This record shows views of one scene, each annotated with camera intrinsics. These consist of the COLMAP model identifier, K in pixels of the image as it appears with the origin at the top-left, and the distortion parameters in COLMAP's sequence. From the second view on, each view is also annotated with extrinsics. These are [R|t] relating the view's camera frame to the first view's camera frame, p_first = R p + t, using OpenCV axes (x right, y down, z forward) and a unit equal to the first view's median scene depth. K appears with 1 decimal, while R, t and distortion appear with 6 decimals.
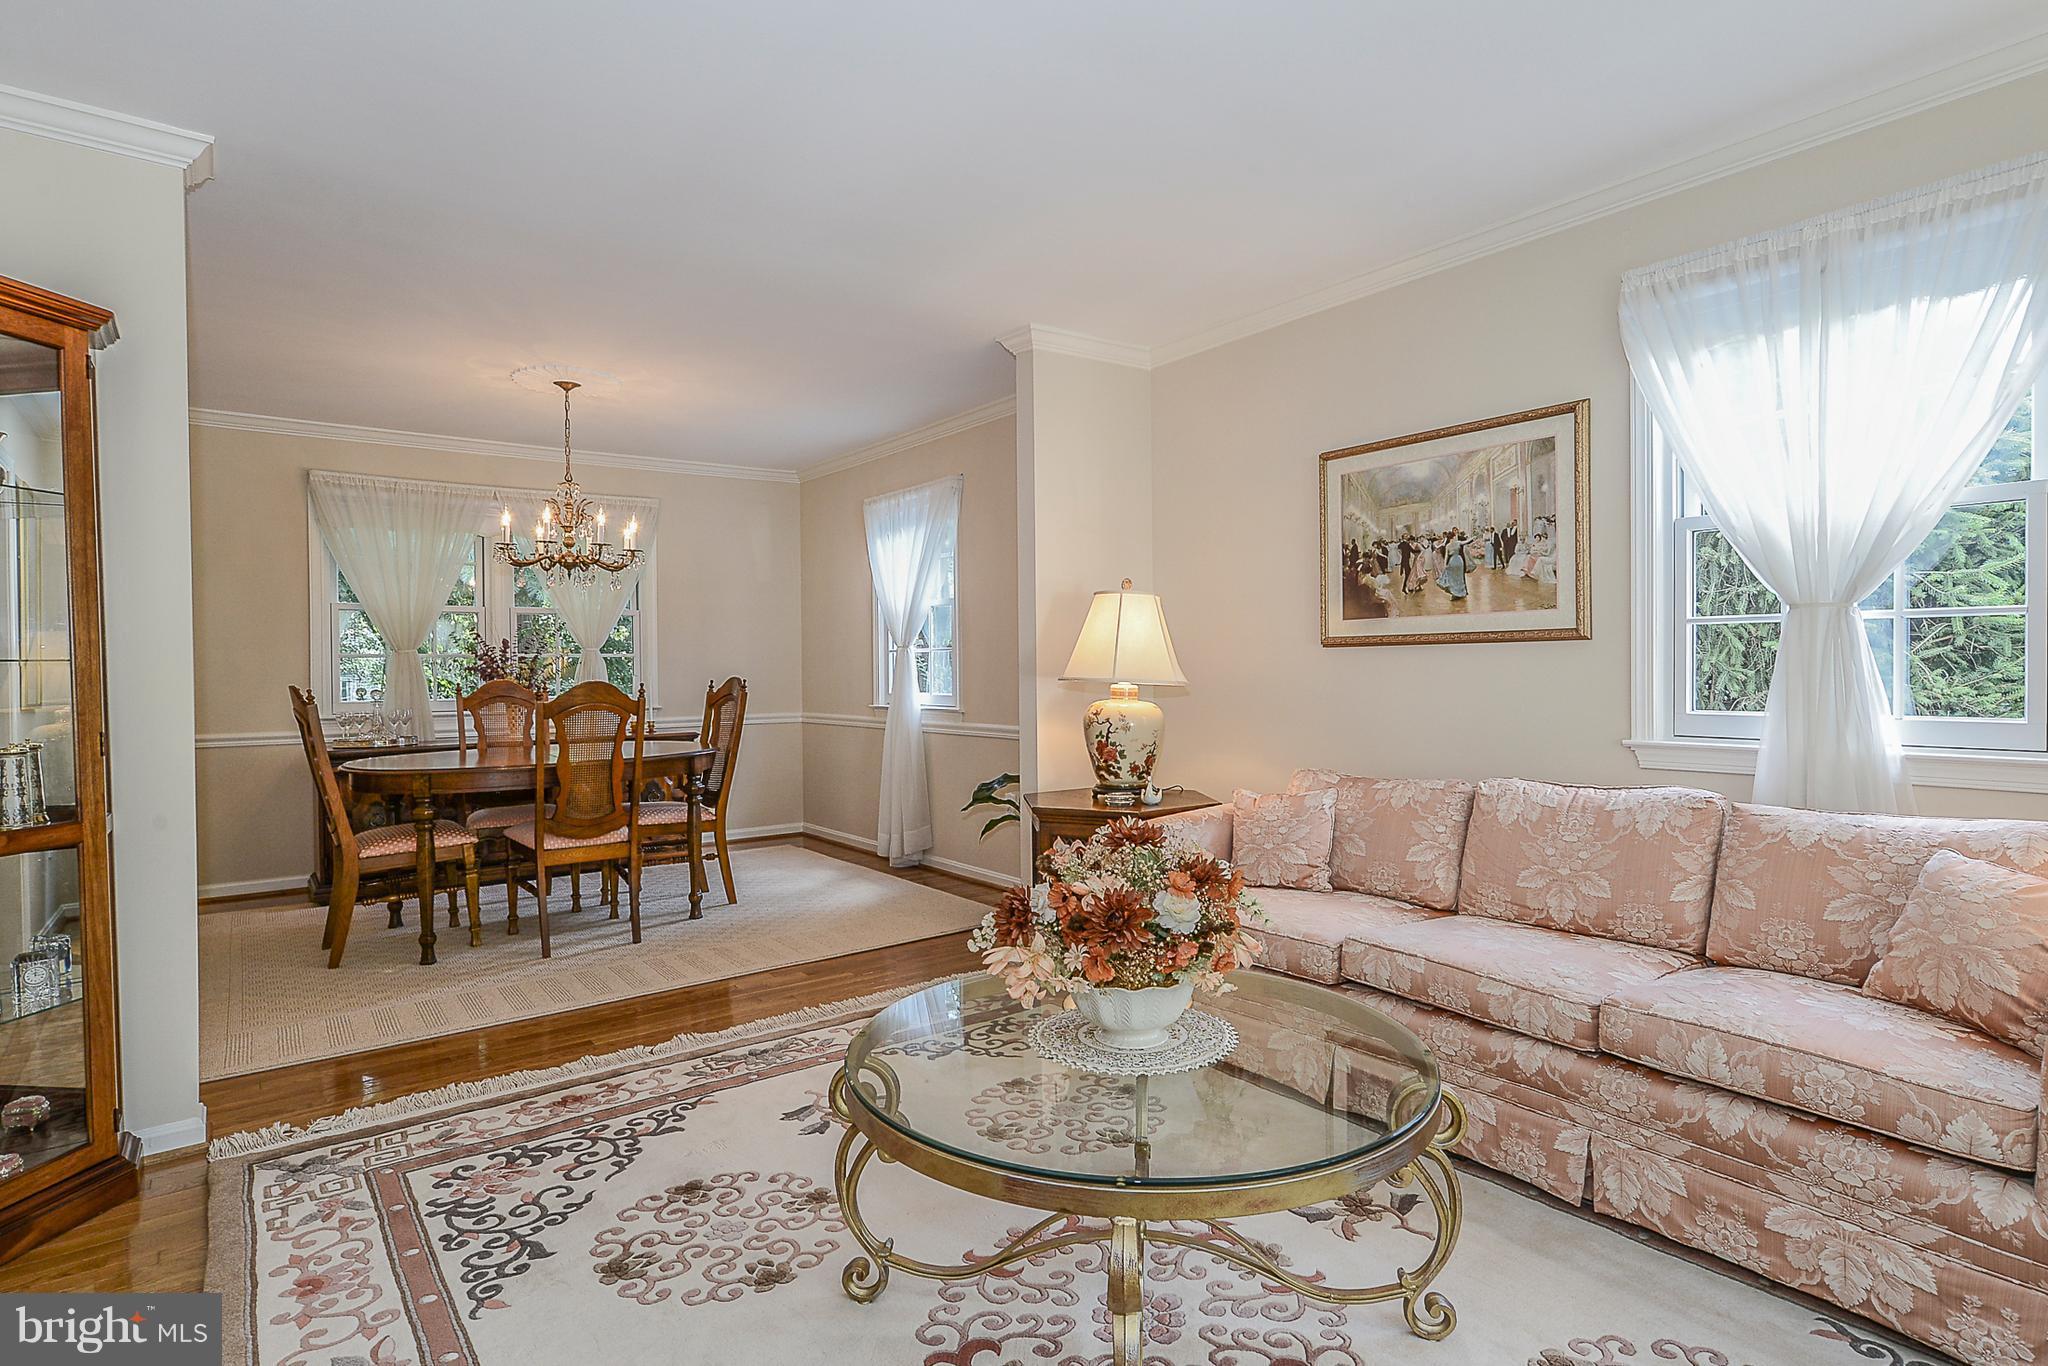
lens RADIAL K [[1041.7, 0, 1028.0], [0, 1041.7, 676.9], [0, 0, 1]] dist [-0.000747, 0.000653]
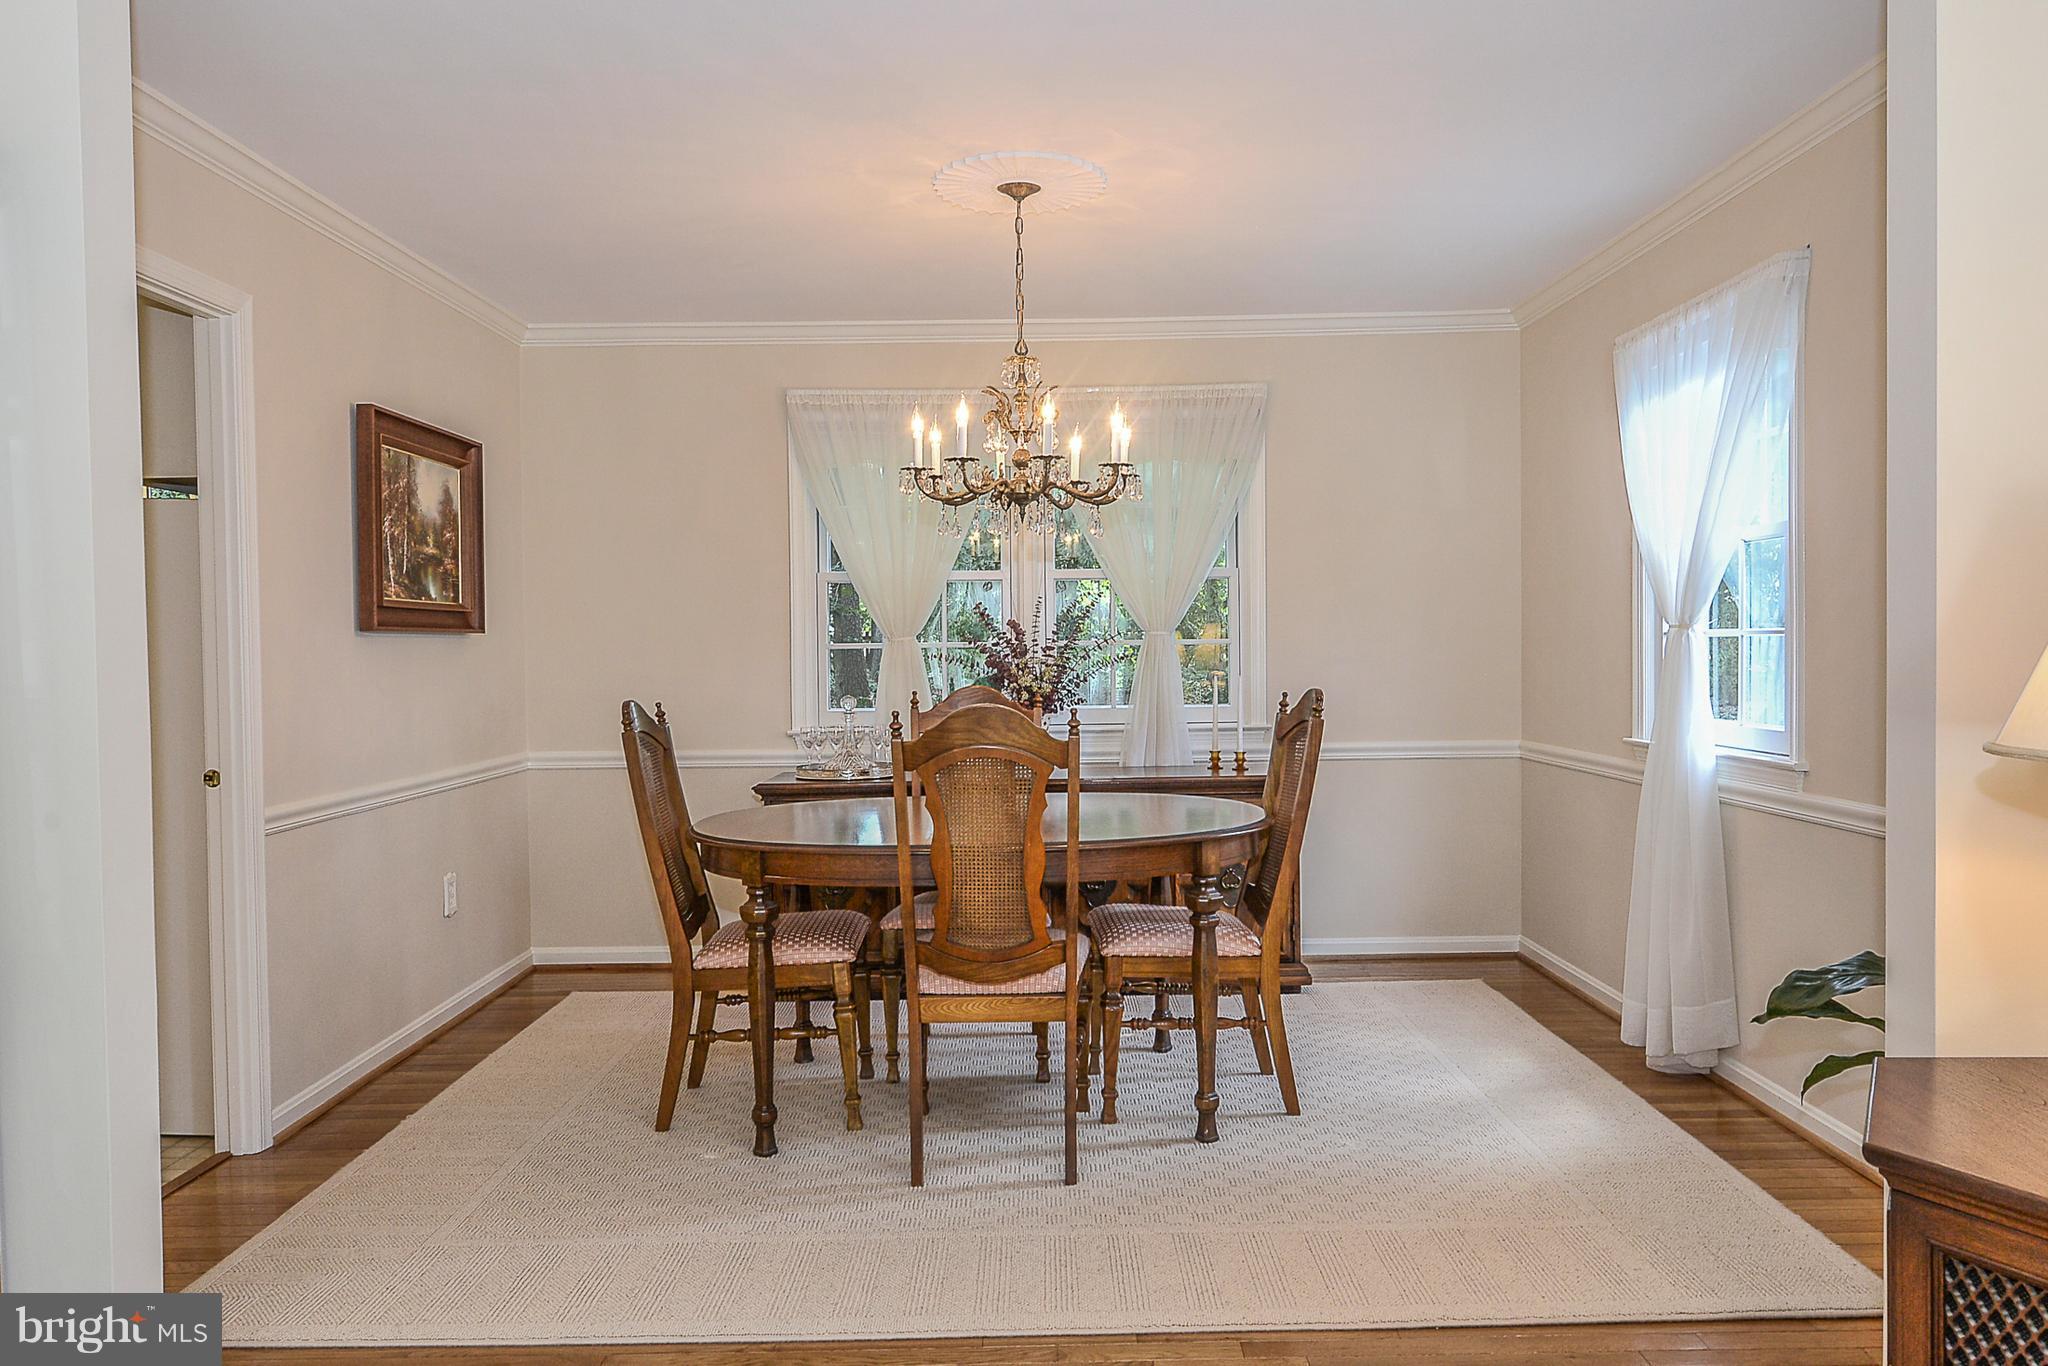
lens RADIAL K [[1416.8, 0, 1024.0], [0, 1416.8, 683.0], [0, 0, 1]] dist [-0.009034, -0.002725]
pose [[0.798487, 0.016057, -0.601797, 0.055662], [-0.002470, 0.999723, 0.023397, -0.028243], [0.602007, -0.017195, 0.798306, 0.470465]]
